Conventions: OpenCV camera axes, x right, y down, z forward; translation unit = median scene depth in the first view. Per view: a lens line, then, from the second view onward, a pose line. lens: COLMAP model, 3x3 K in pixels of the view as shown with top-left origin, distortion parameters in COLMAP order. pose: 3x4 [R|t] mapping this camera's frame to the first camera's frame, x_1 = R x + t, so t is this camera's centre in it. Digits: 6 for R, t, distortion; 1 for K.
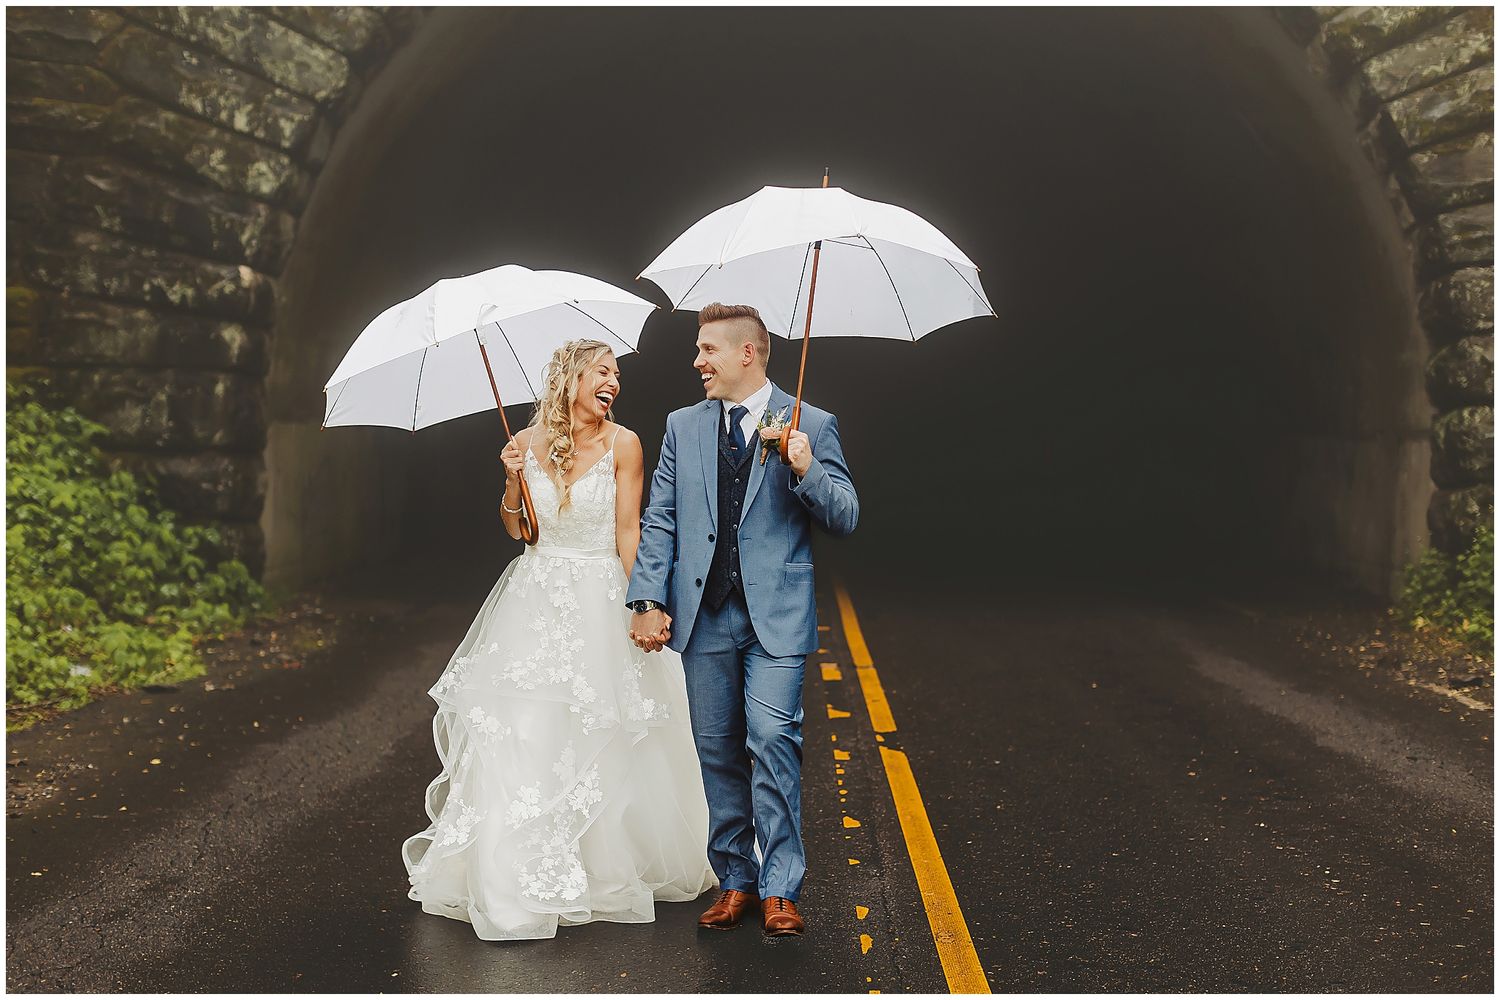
lens RADIAL K [[2153.2, 0, 746.1], [0, 2153.2, 495.8], [0, 0, 1]] dist [0.026528, 0.000000]
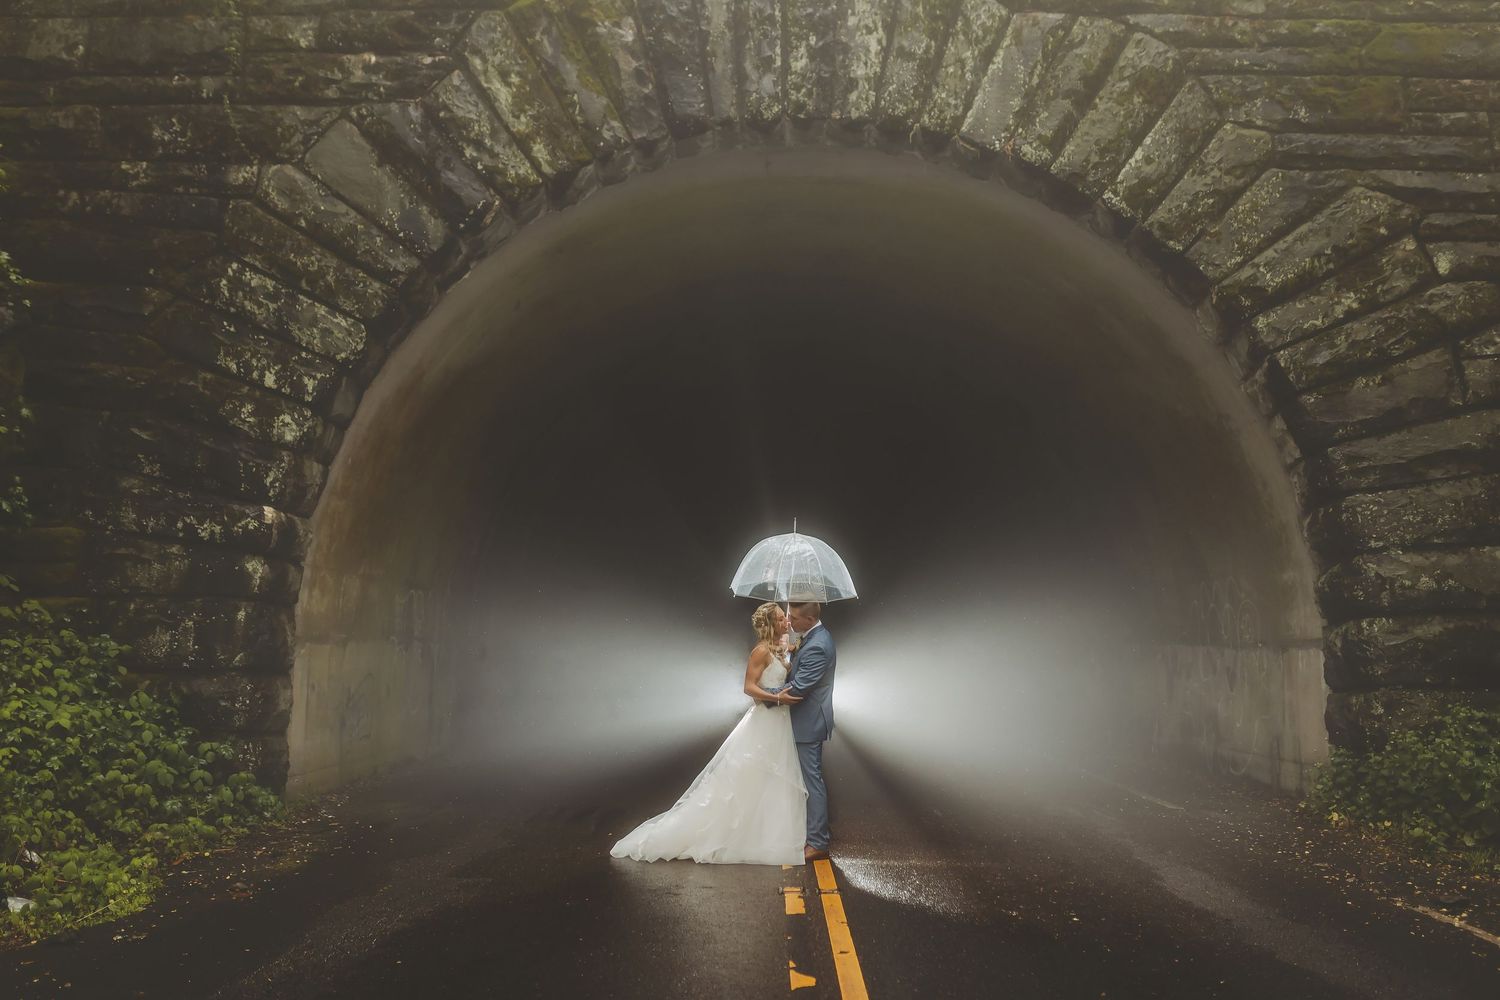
lens RADIAL K [[1479.9, 0, 756.2], [0, 1479.9, 490.6], [0, 0, 1]] dist [-0.013314, 0.000000]
pose [[0.999847, -0.010565, 0.013906, 0.011041], [0.012336, 0.990883, -0.134159, -0.007813], [-0.012362, 0.134310, 0.990862, 0.233934]]
